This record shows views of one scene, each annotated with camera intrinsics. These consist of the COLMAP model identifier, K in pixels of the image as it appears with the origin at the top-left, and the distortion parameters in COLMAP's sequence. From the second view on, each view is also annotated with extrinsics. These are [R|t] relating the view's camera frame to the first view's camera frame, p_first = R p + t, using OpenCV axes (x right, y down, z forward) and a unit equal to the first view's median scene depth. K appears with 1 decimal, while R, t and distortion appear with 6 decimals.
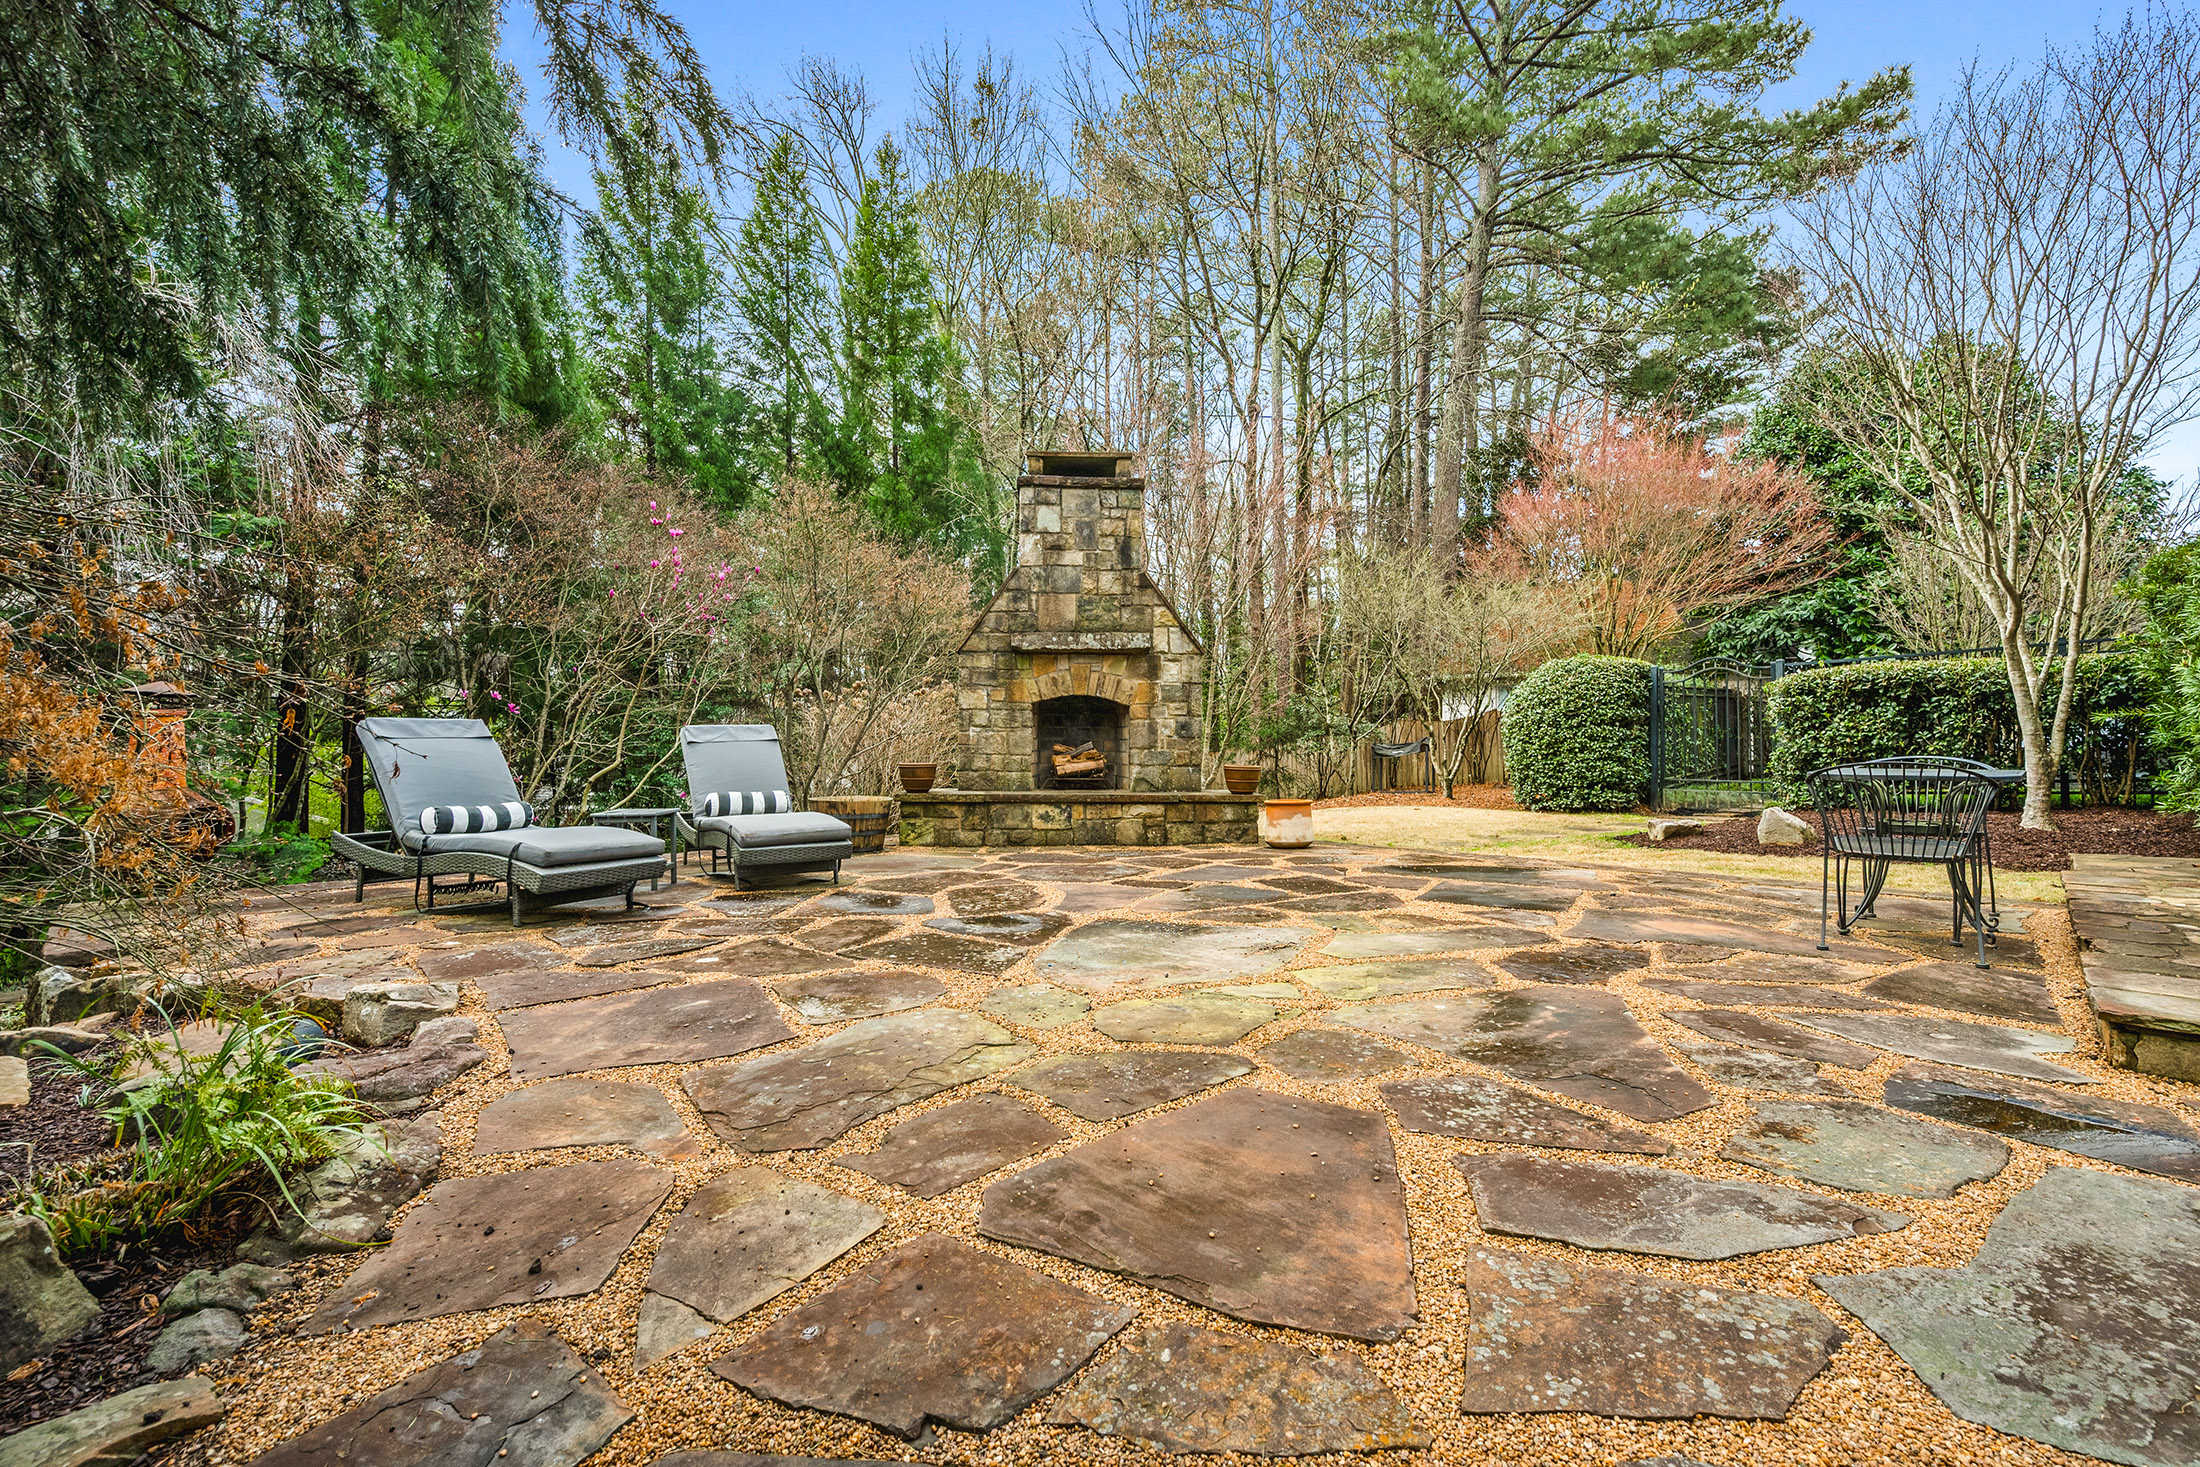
lens RADIAL K [[1007.9, 0, 1095.1], [0, 1007.9, 729.9], [0, 0, 1]] dist [0.000632, 0.000037]
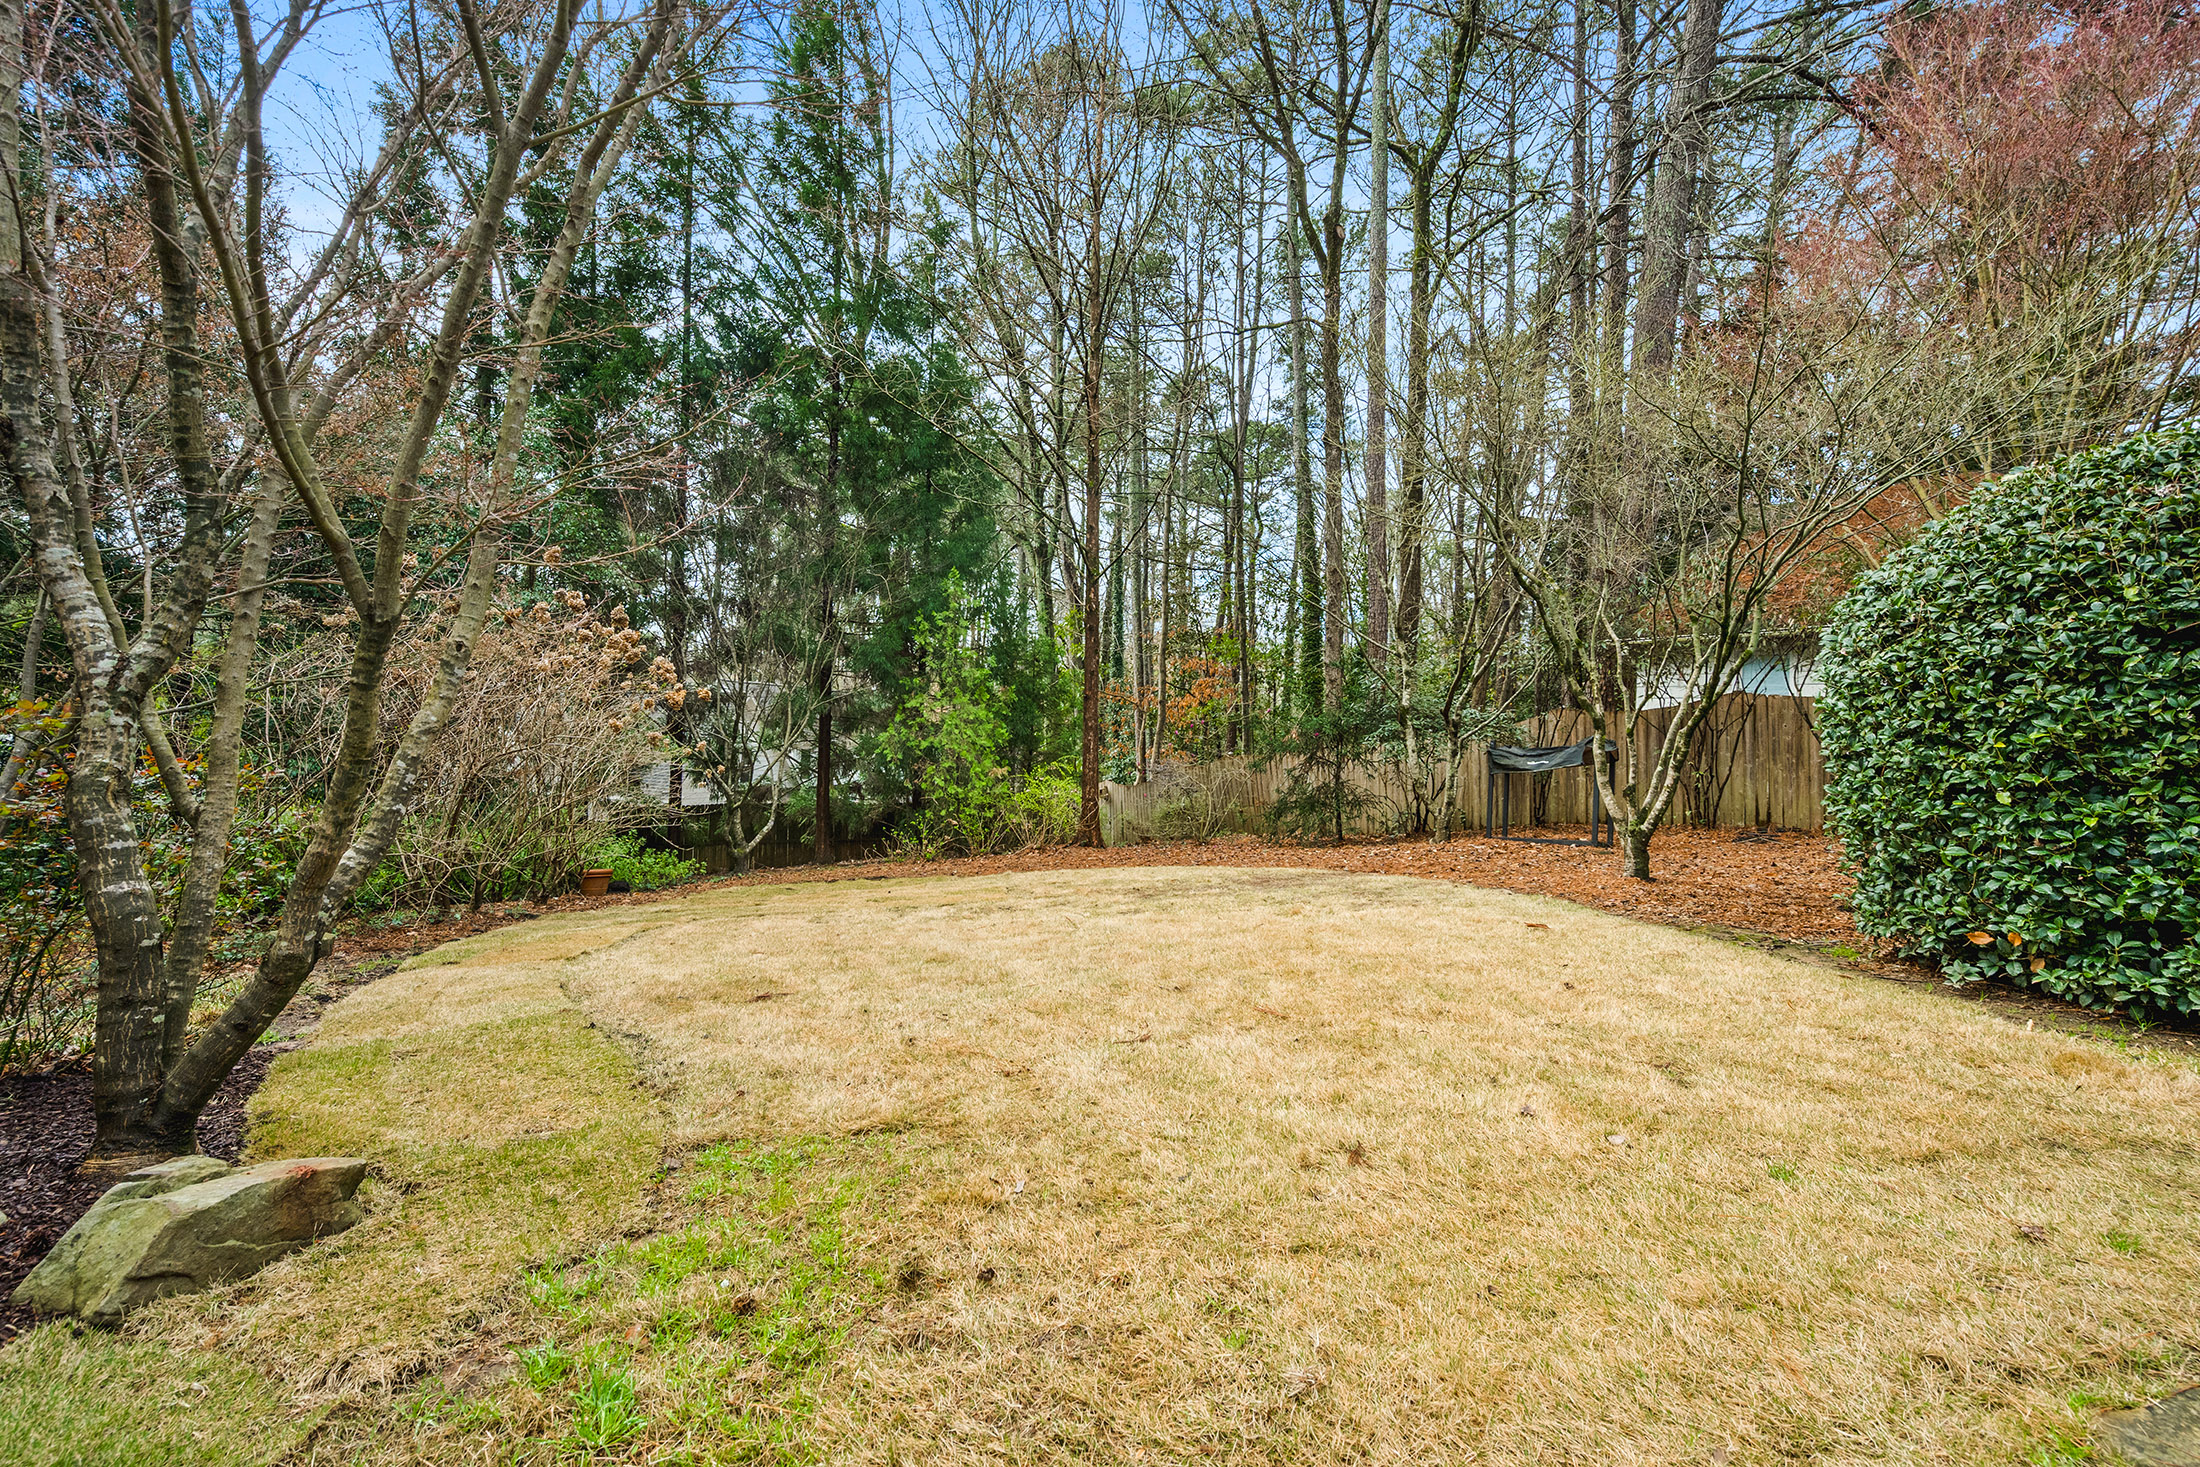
lens RADIAL K [[914.6, 0, 1105.3], [0, 914.6, 733.7], [0, 0, 1]] dist [-0.002159, -0.000115]
pose [[0.979163, 0.025647, -0.201452, 0.132748], [-0.025758, 0.999666, 0.002071, 0.008286], [0.201437, 0.003161, 0.979496, 0.370497]]
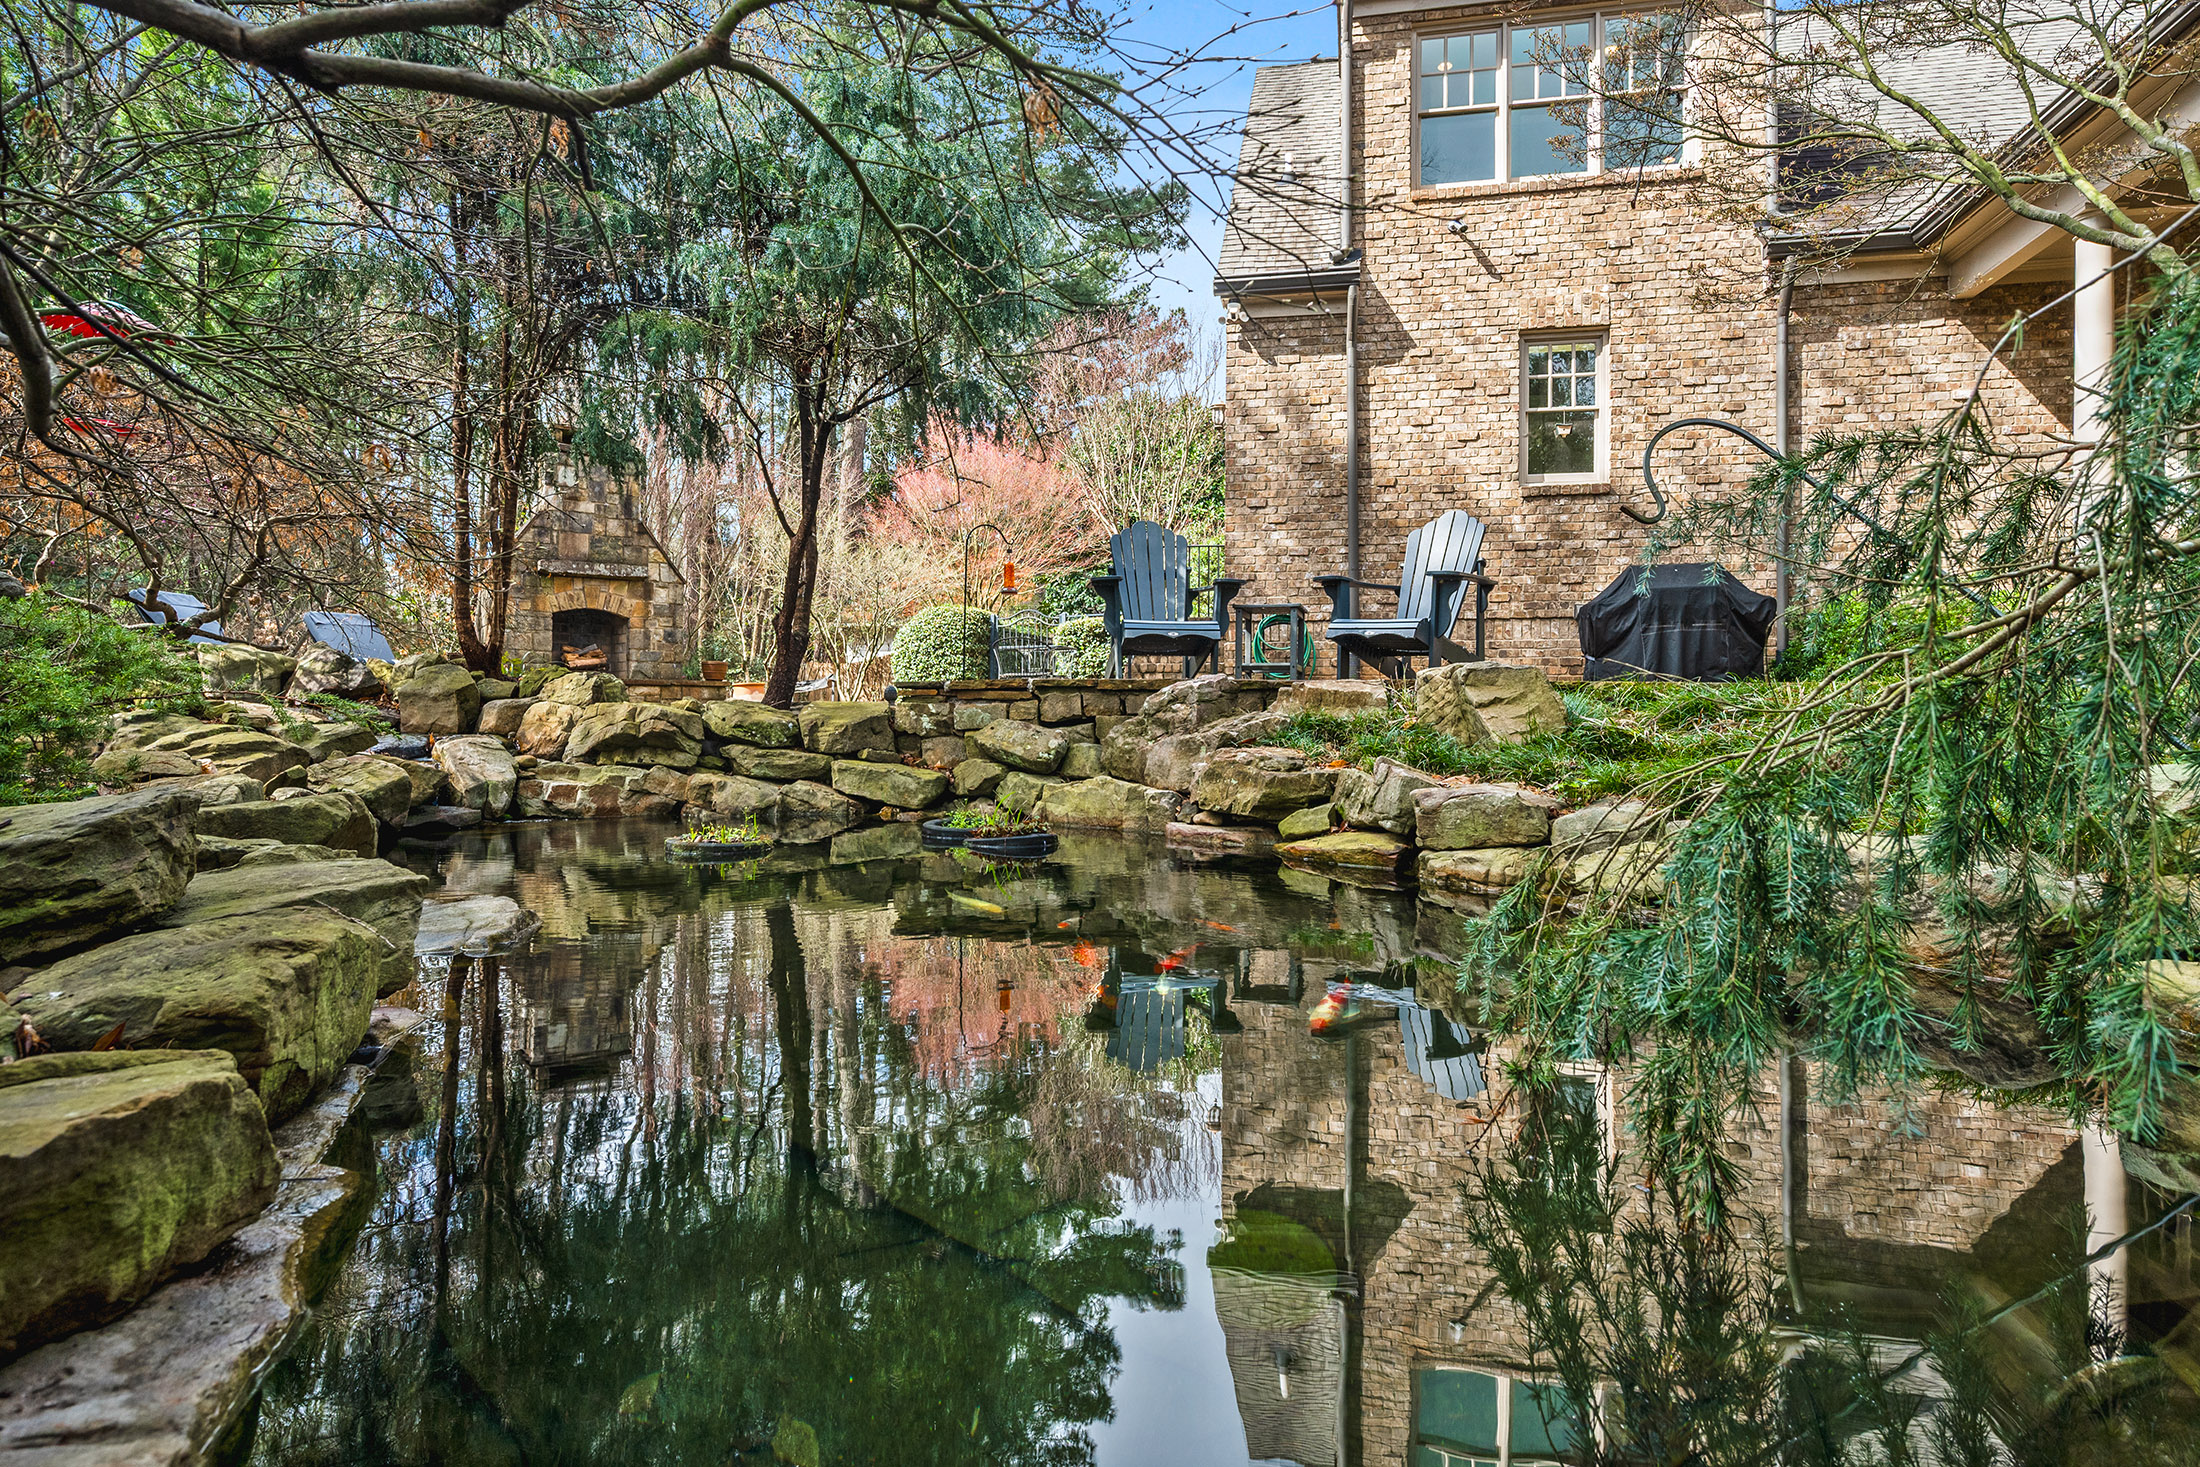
lens RADIAL K [[1209.0, 0, 1097.4], [0, 1209.0, 724.3], [0, 0, 1]] dist [0.002300, 0.000126]
pose [[0.859739, 0.002110, 0.510729, -0.263079], [-0.012696, 0.999771, 0.017242, 0.085754], [-0.510575, -0.021307, 0.859569, -0.764724]]
